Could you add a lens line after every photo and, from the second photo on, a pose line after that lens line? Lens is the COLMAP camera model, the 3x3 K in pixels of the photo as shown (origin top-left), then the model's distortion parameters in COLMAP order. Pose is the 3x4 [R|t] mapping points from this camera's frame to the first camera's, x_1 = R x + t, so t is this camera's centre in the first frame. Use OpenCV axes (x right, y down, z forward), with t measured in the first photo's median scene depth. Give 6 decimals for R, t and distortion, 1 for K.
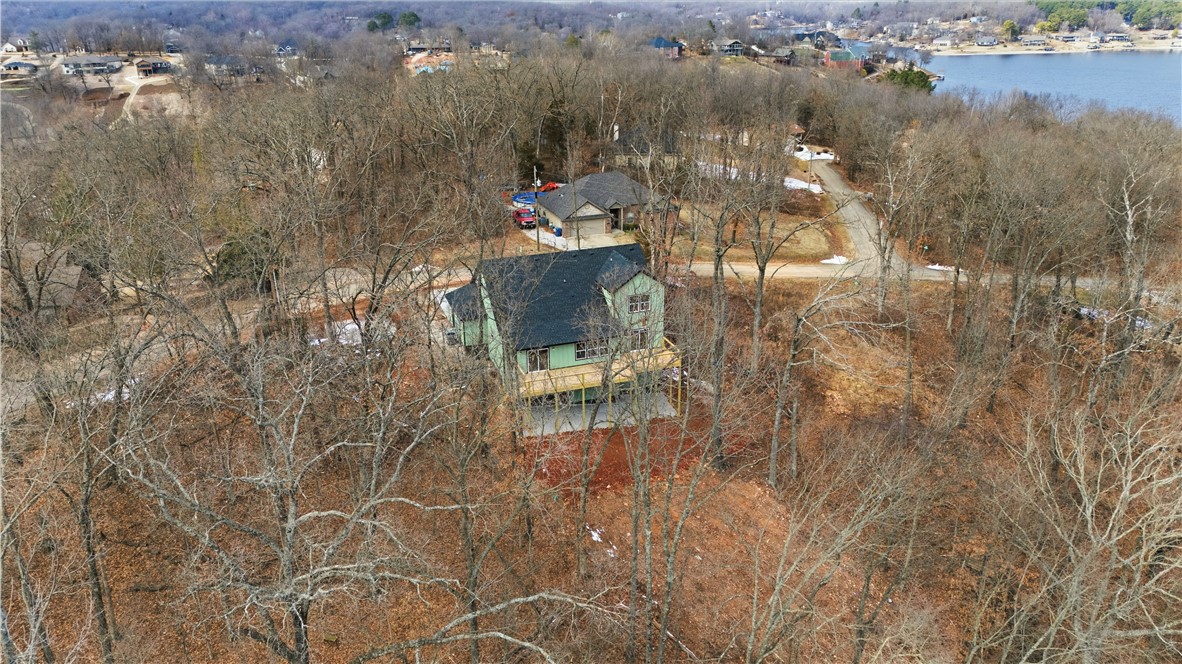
lens RADIAL K [[863.9, 0, 591.0], [0, 863.9, 332.0], [0, 0, 1]] dist [0.087065, -0.090195]
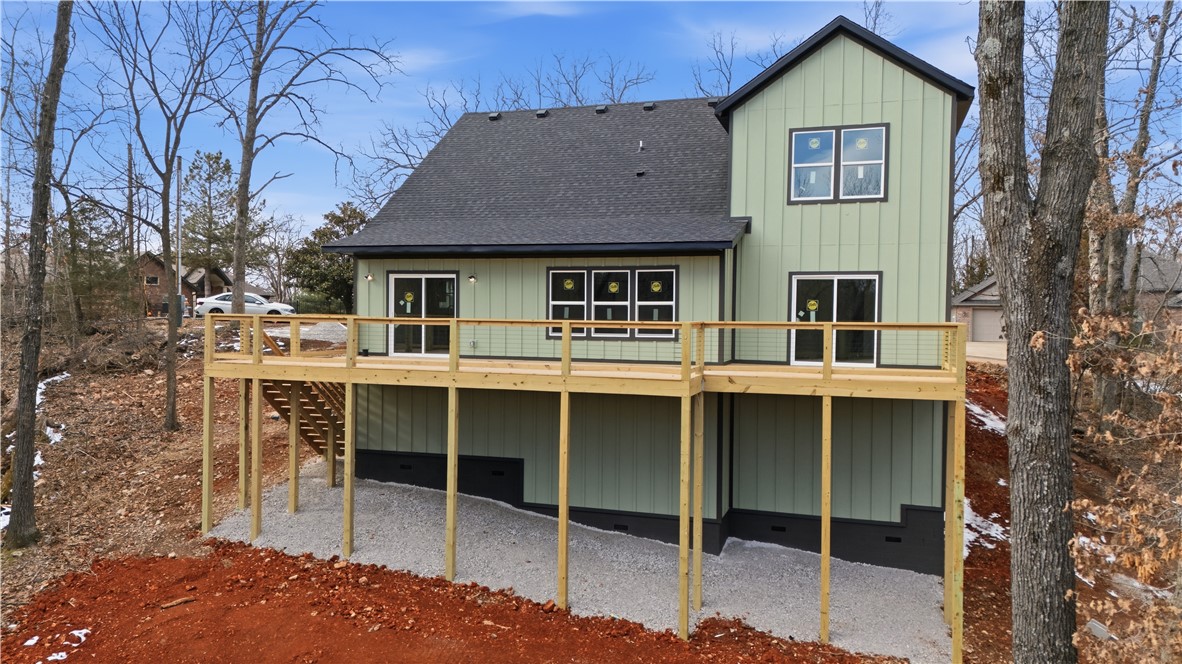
lens RADIAL K [[863.9, 0, 591.0], [0, 863.9, 332.0], [0, 0, 1]] dist [0.087065, -0.090195]
pose [[0.793172, 0.029401, -0.608287, 0.158433], [-0.238688, 0.933928, -0.266095, 0.099742], [0.560273, 0.356250, 0.747783, 0.788364]]
